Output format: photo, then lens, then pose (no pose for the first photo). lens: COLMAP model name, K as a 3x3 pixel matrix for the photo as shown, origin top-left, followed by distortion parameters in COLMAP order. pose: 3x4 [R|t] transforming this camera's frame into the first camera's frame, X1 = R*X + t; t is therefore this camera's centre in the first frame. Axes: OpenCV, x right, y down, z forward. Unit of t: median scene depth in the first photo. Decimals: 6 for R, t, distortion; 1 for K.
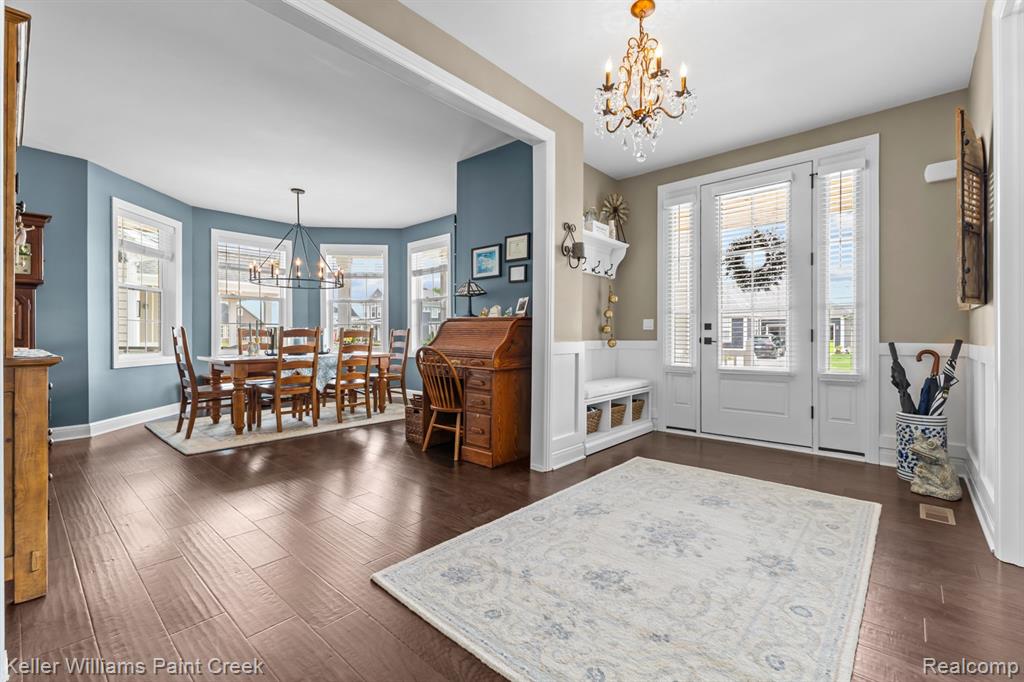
lens RADIAL K [[442.5, 0, 510.3], [0, 442.5, 335.8], [0, 0, 1]] dist [0.008967, -0.000733]
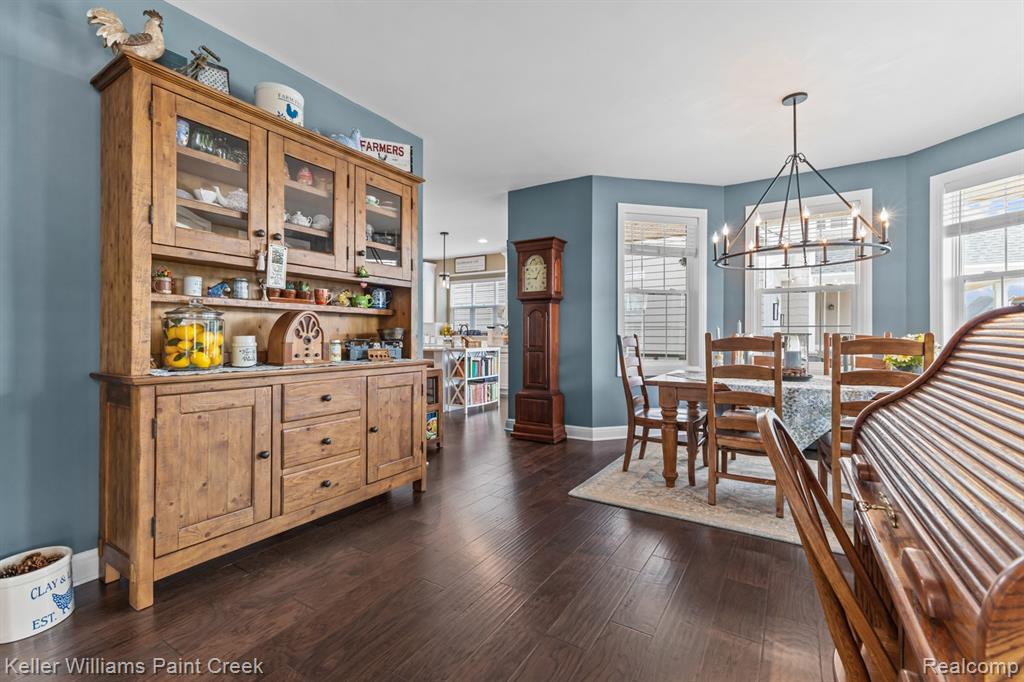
lens RADIAL K [[453.0, 0, 512.0], [0, 453.0, 341.0], [0, 0, 1]] dist [0.005377, -0.000248]
pose [[0.162247, 0.011697, -0.986681, 0.066396], [-0.003730, 0.999930, 0.011240, -0.016131], [0.986743, 0.001857, 0.162279, 0.606000]]
